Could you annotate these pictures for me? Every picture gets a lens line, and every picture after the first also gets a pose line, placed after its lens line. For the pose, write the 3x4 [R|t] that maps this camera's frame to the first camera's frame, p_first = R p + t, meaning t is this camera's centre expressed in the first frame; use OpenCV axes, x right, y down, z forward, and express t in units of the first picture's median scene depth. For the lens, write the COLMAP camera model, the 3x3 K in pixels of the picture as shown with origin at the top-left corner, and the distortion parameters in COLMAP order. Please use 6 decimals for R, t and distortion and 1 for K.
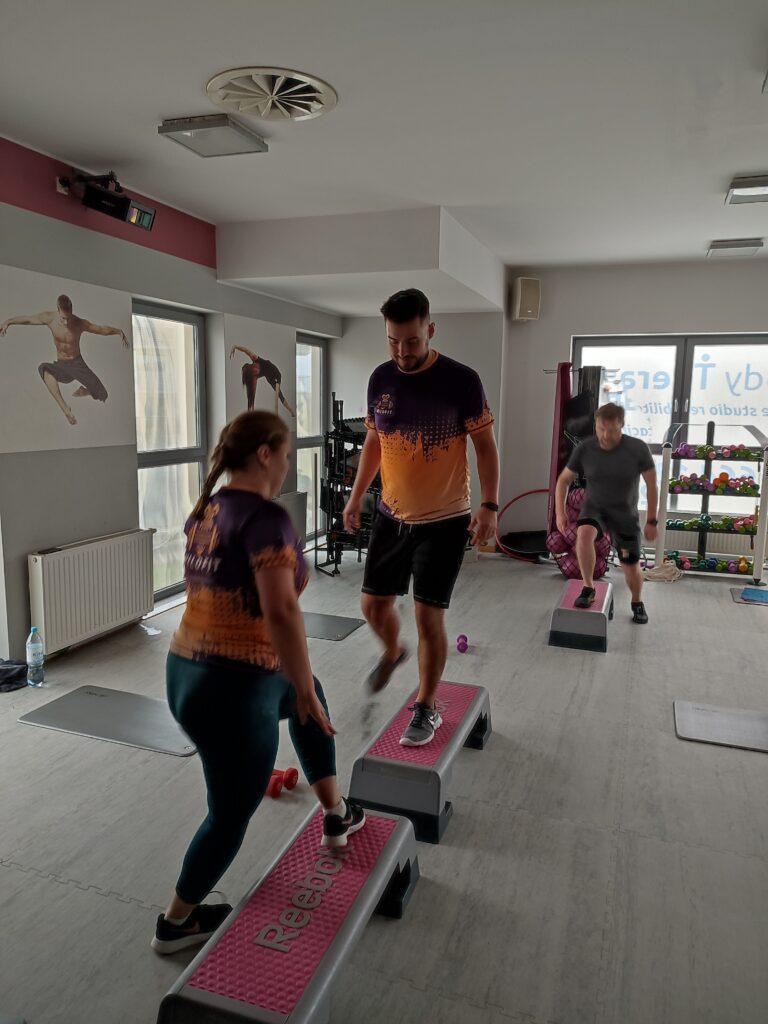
lens RADIAL K [[728.5, 0, 384.0], [0, 728.5, 512.0], [0, 0, 1]] dist [0.065613, -0.095331]
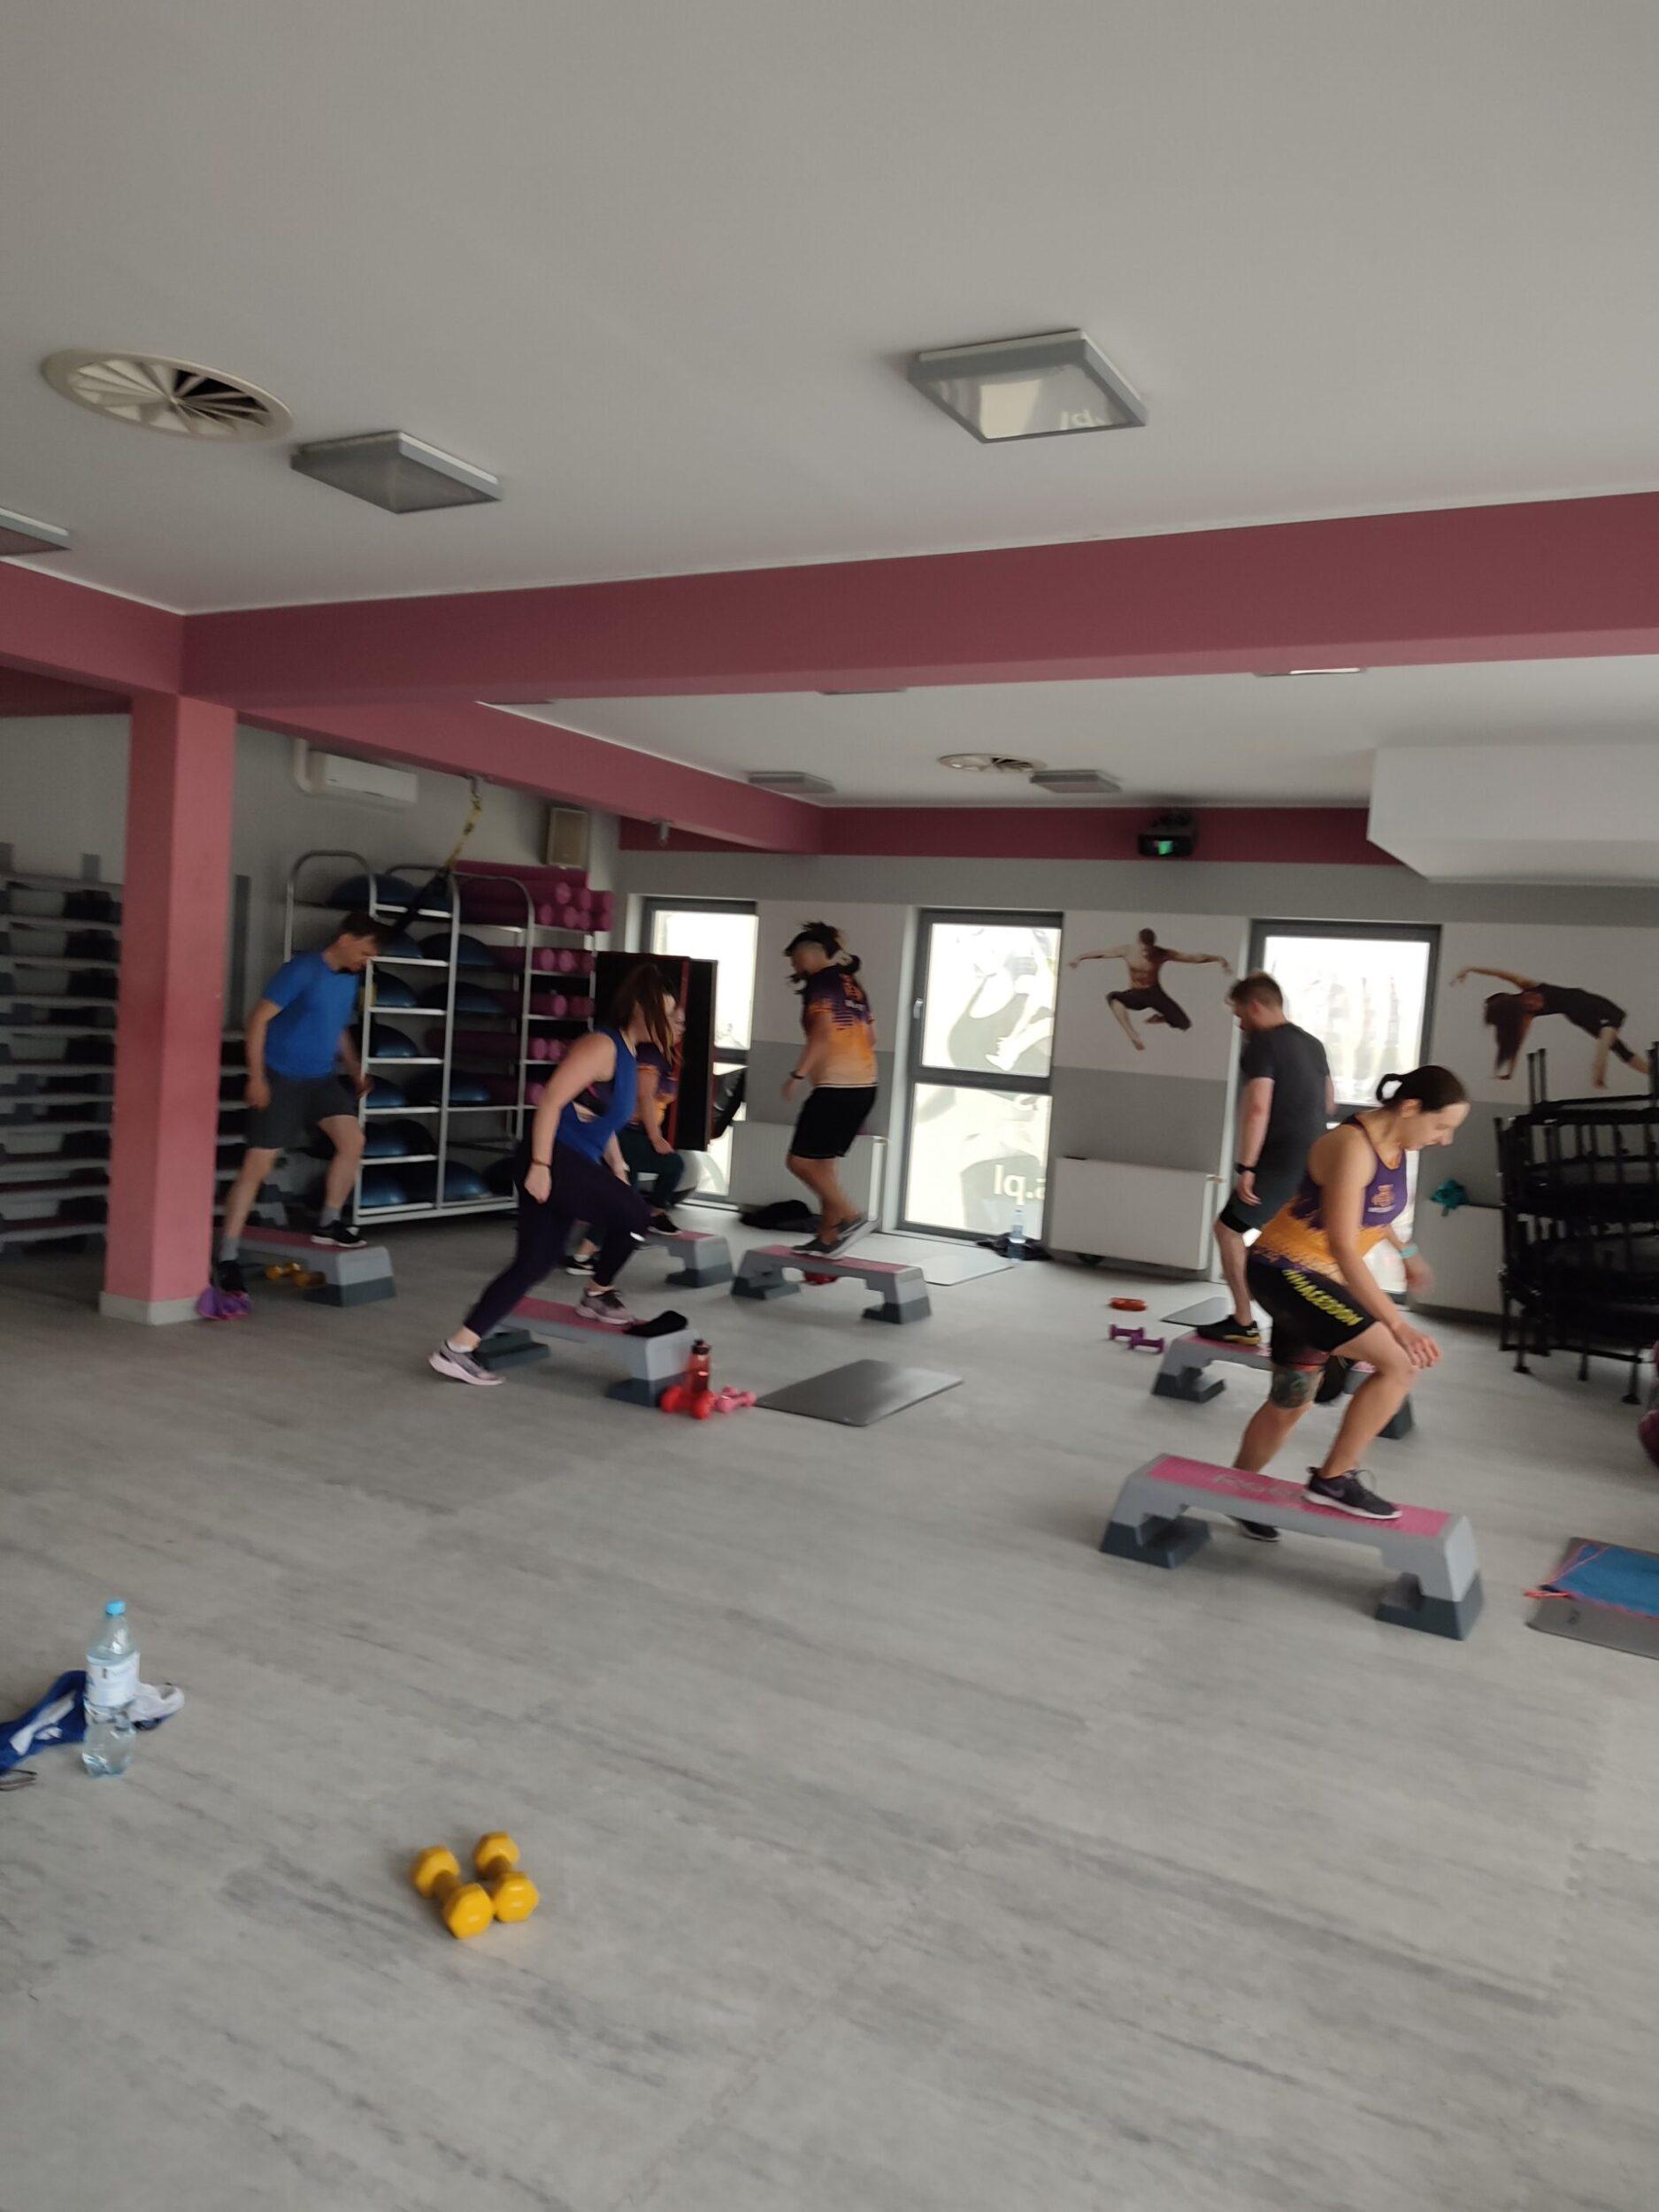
lens RADIAL K [[1557.5, 0, 829.1], [0, 1557.5, 1149.1], [0, 0, 1]] dist [0.054204, -0.001308]
pose [[-0.149778, 0.063731, -0.986663, 1.688812], [-0.223062, 0.970014, 0.096517, -0.090380], [0.963229, 0.234543, -0.131071, 0.831919]]
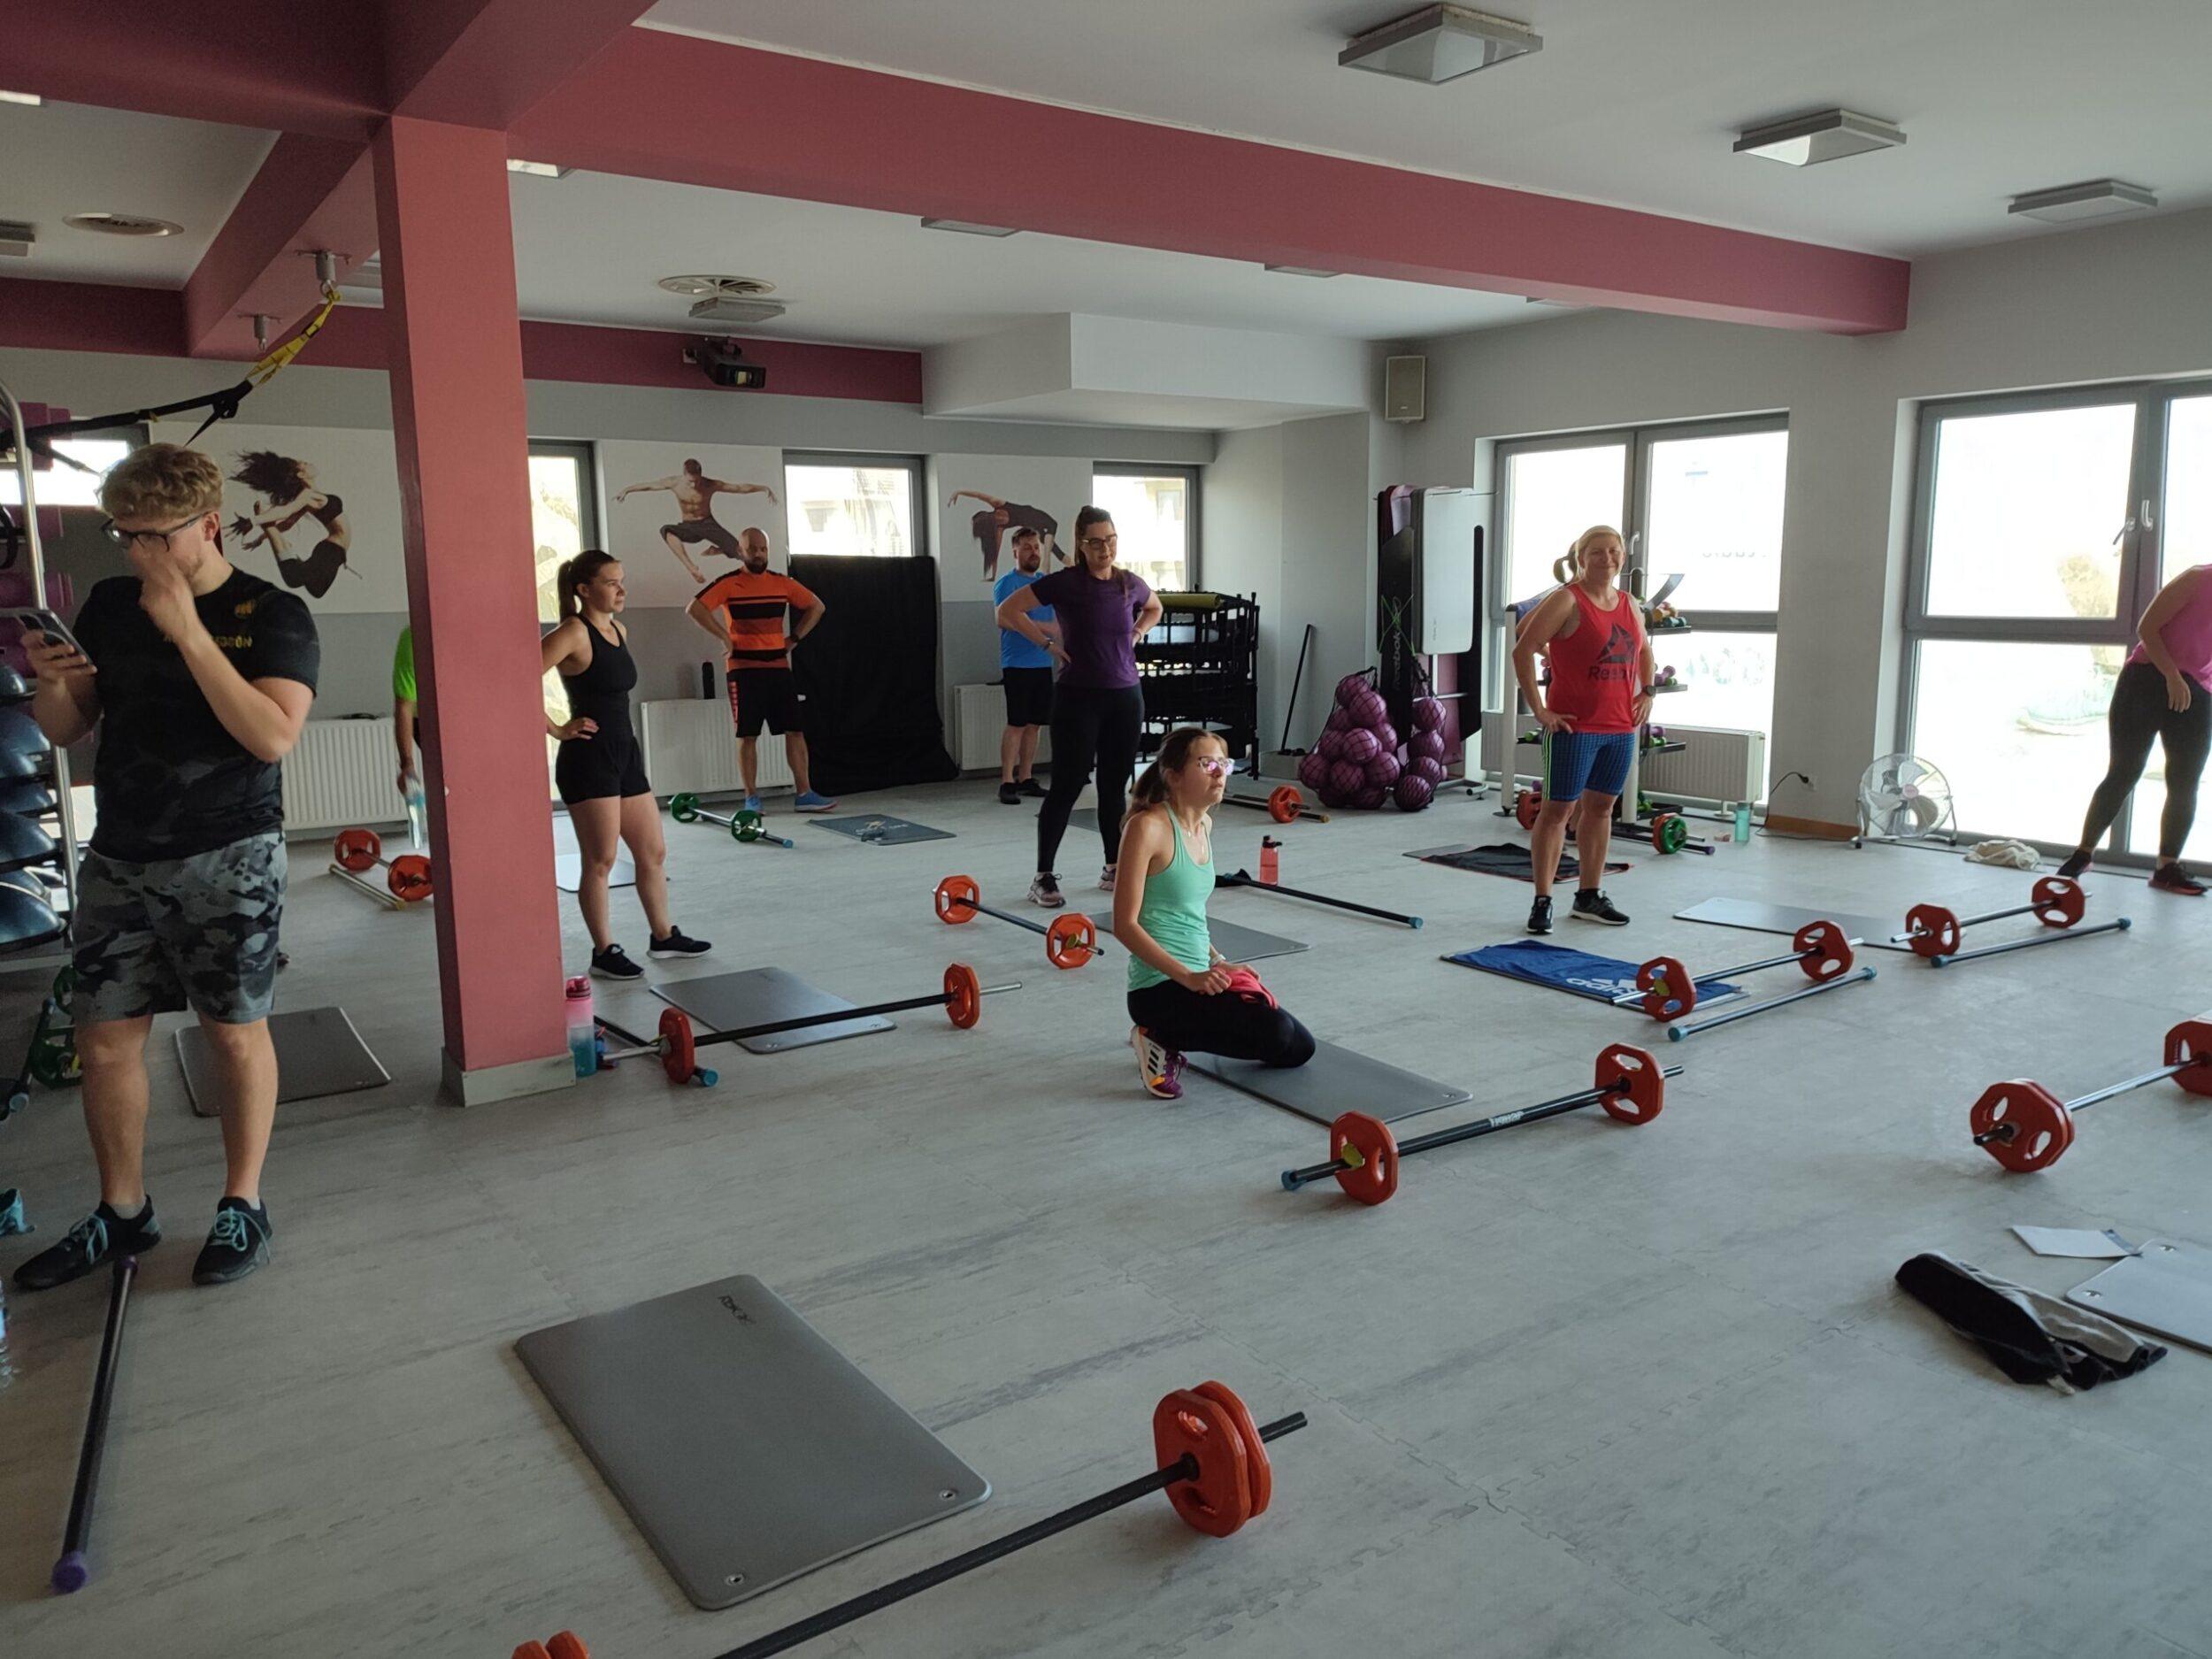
lens RADIAL K [[1573.8, 0, 1106.0], [0, 1573.8, 829.5], [0, 0, 1]] dist [0.065613, -0.095331]
pose [[0.814321, 0.068220, -0.576392, 1.246100], [-0.063790, 0.997572, 0.027948, 0.118853], [0.576899, 0.014010, 0.816695, -0.448432]]
